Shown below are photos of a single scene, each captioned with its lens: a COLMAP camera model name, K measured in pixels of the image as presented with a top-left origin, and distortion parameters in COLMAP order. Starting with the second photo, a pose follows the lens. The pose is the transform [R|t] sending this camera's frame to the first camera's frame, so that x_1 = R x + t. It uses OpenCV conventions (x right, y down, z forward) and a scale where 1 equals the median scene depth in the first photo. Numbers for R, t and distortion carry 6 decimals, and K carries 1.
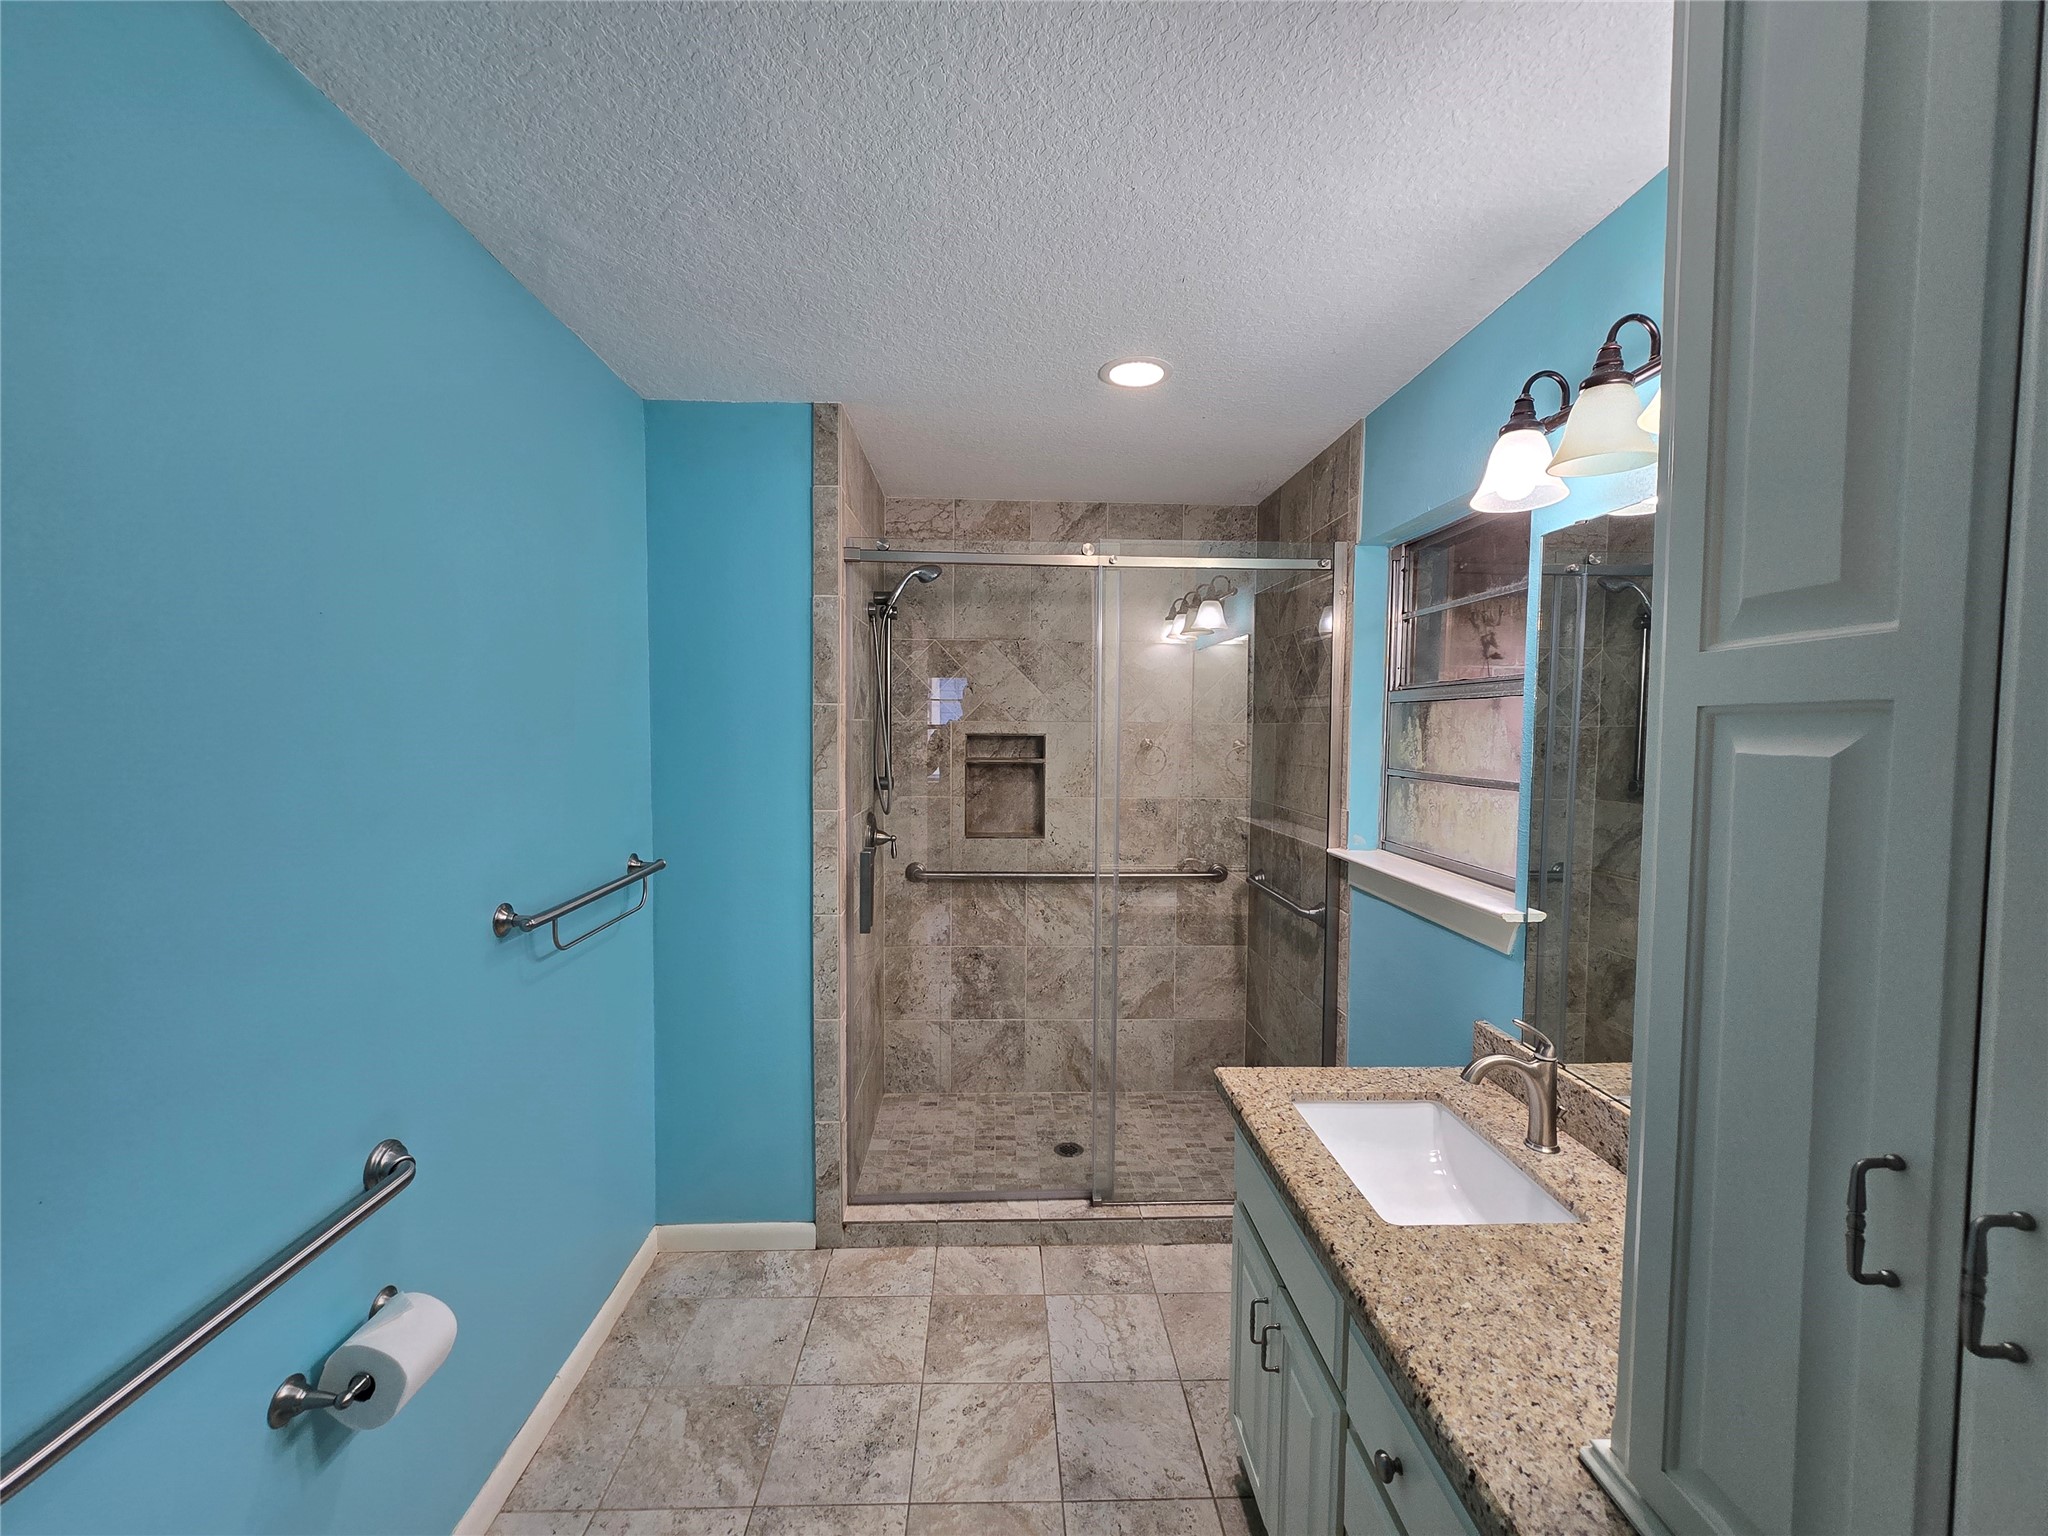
lens RADIAL K [[835.2, 0, 1023.3], [0, 835.2, 776.2], [0, 0, 1]] dist [0.014431, 0.000148]
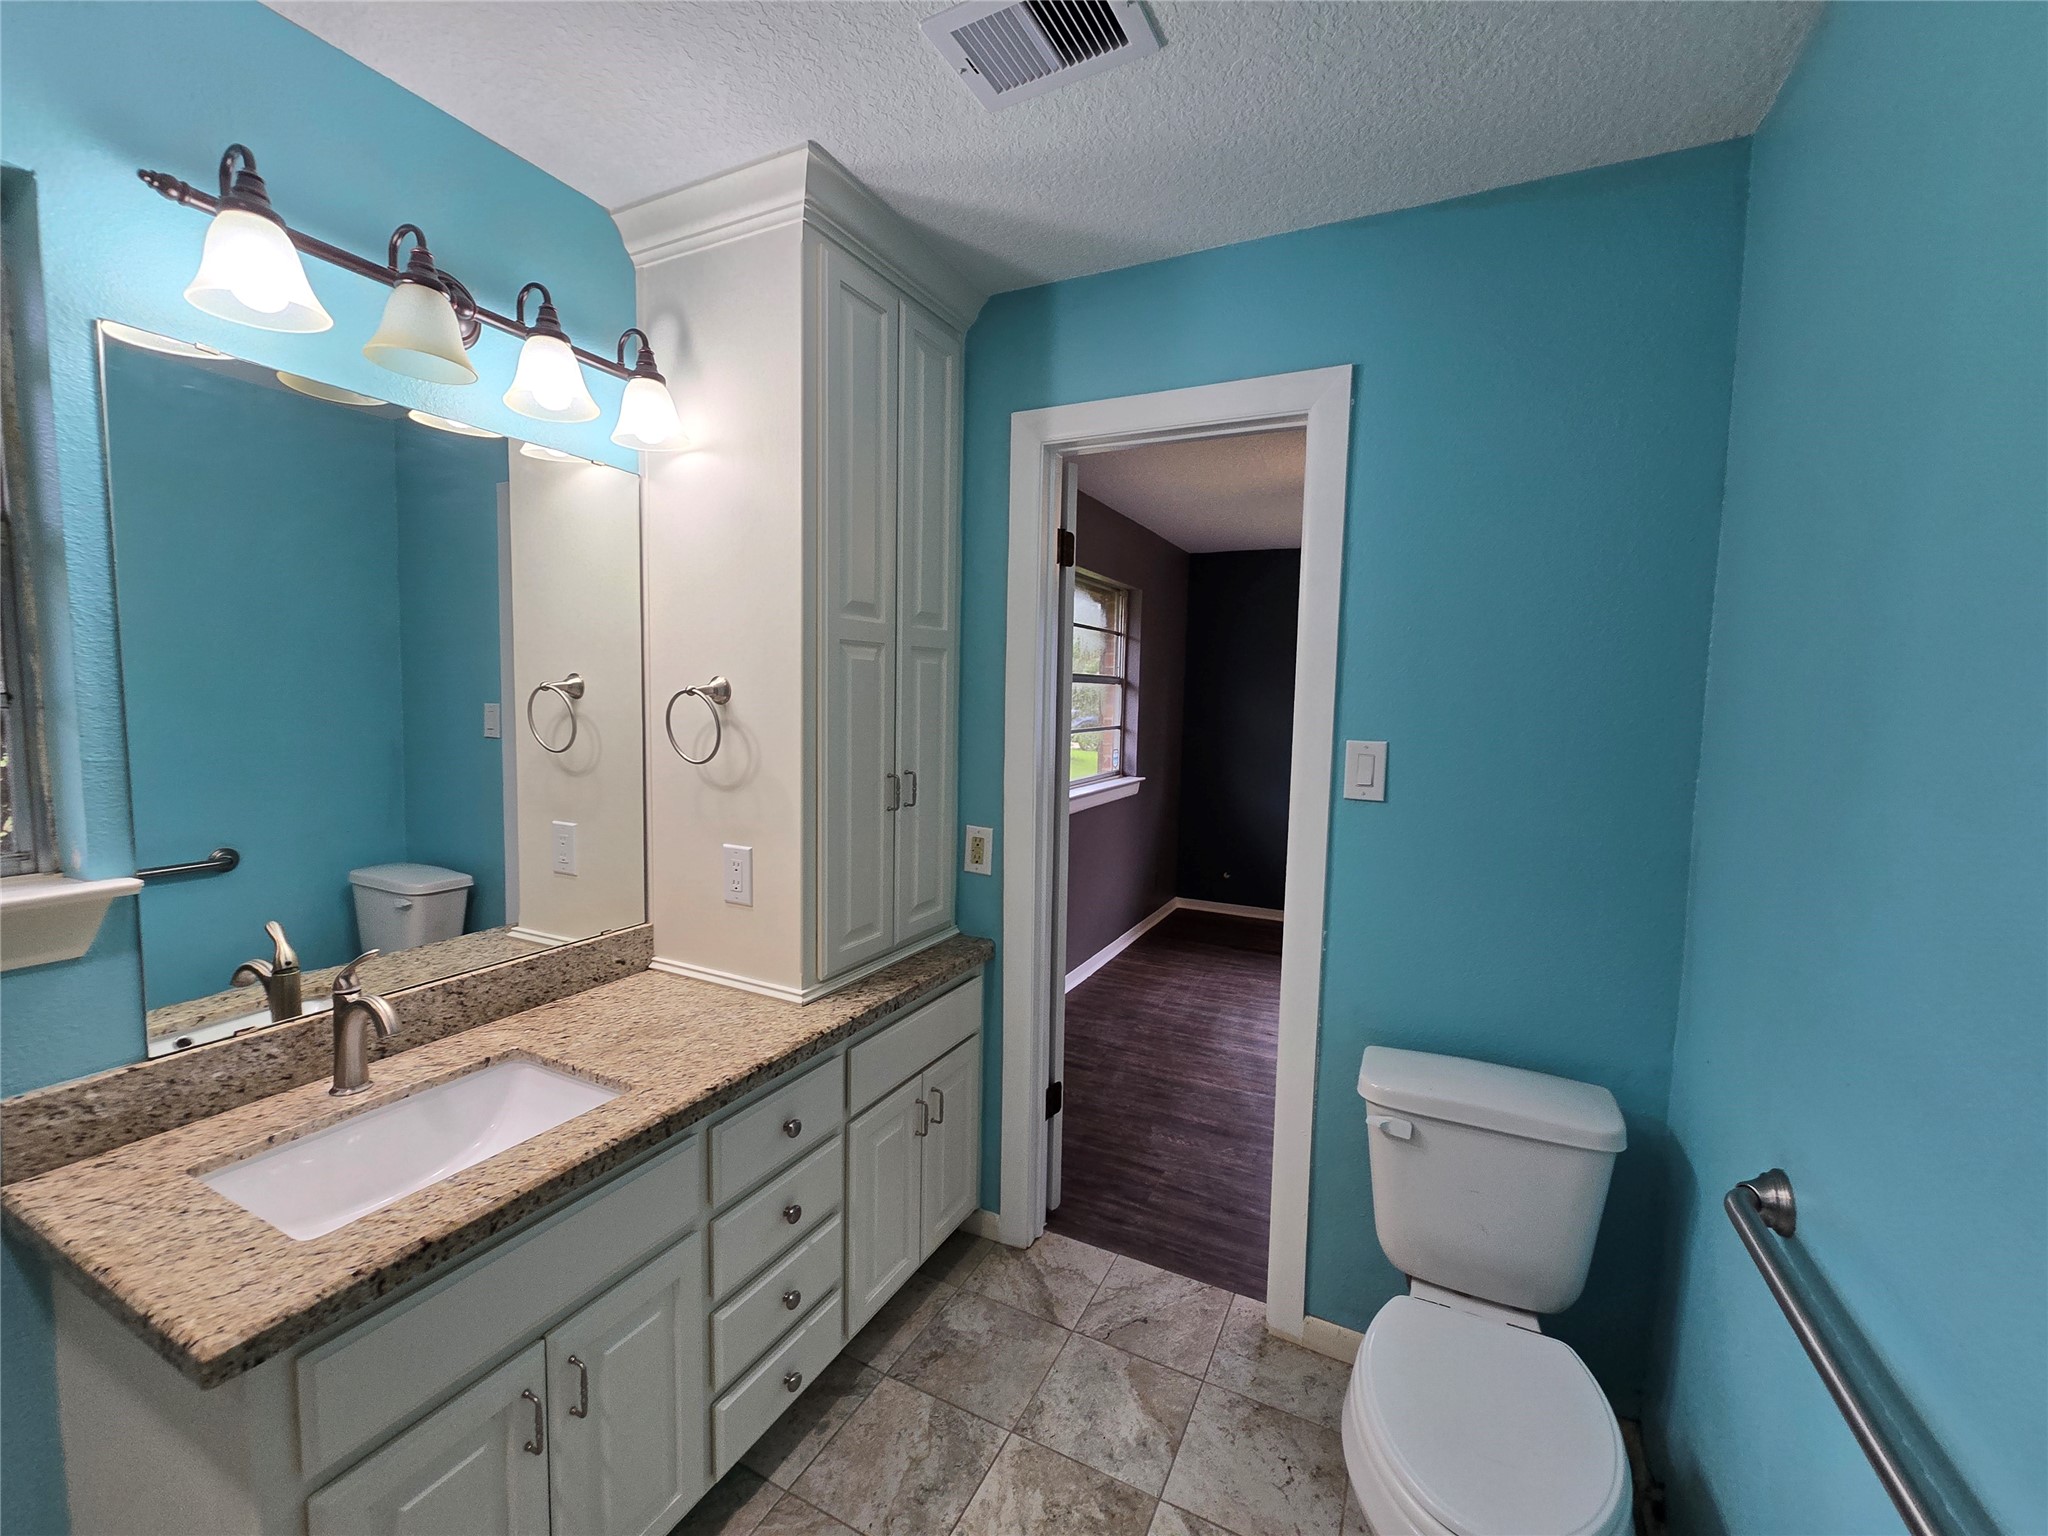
lens RADIAL K [[835.2, 0, 1024.5], [0, 835.2, 765.8], [0, 0, 1]] dist [0.014431, 0.000148]
pose [[-0.874648, -0.069643, 0.479729, -0.230413], [0.000245, 0.989563, 0.144102, -0.017377], [-0.484758, 0.126156, -0.865502, 0.756638]]
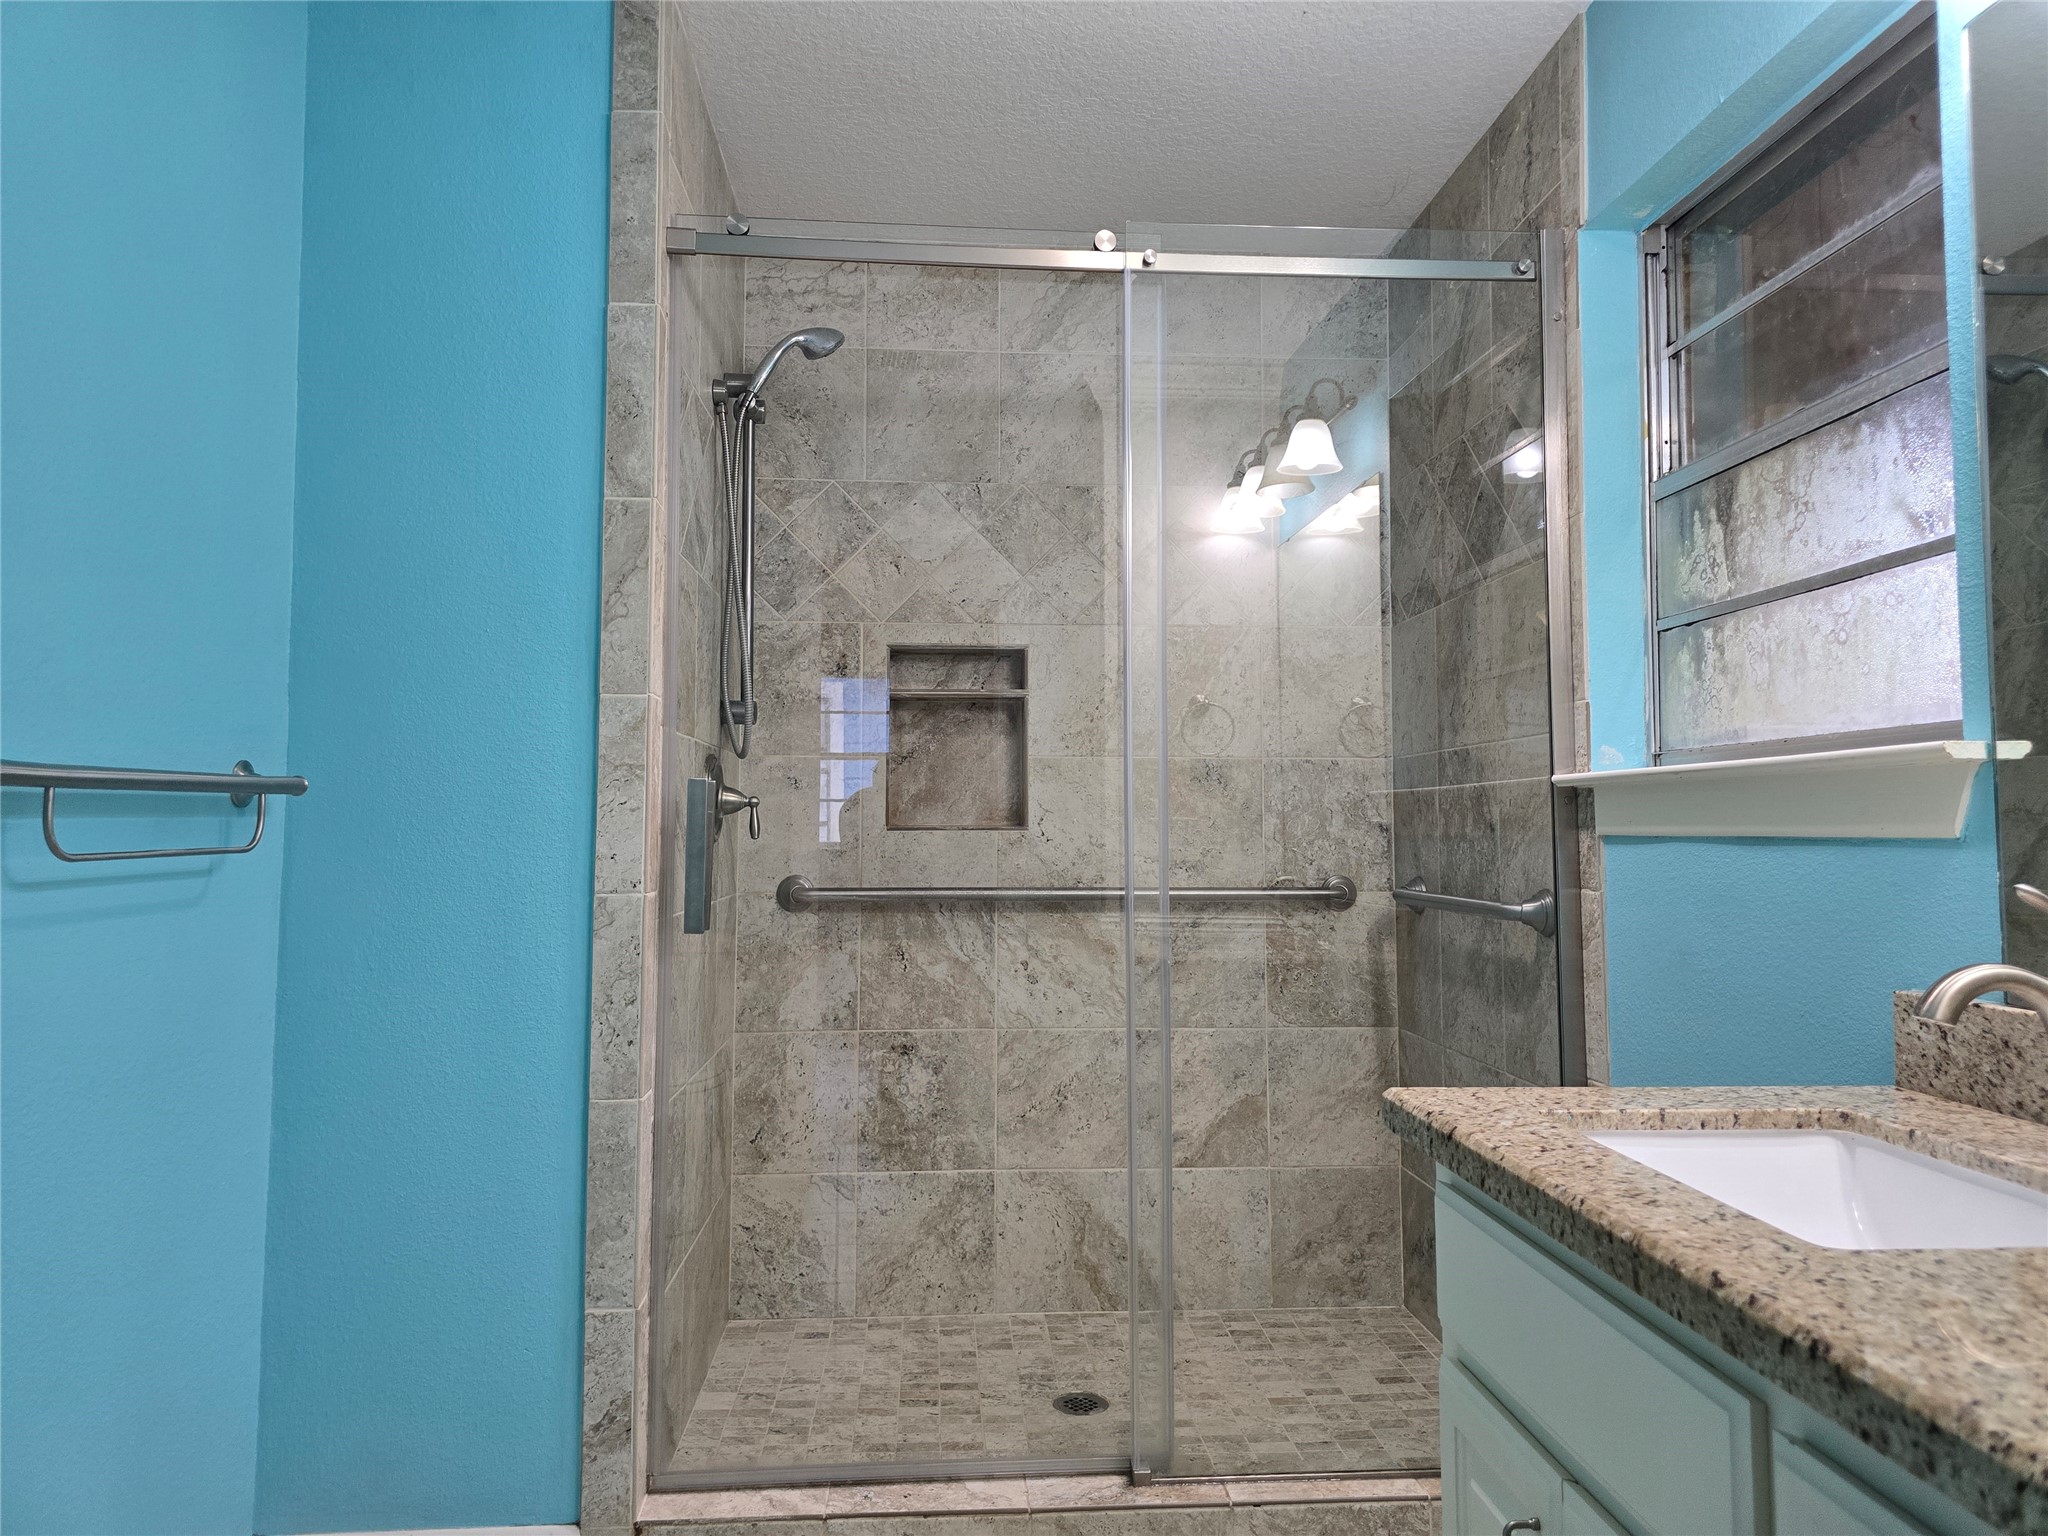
lens RADIAL K [[1367.3, 0, 1018.9], [0, 1367.3, 757.5], [0, 0, 1]] dist [0.052944, -0.026805]
pose [[0.999561, -0.005257, 0.029144, -0.008352], [0.008618, 0.993164, -0.116405, 0.162729], [-0.028333, 0.116605, 0.992774, 0.111122]]
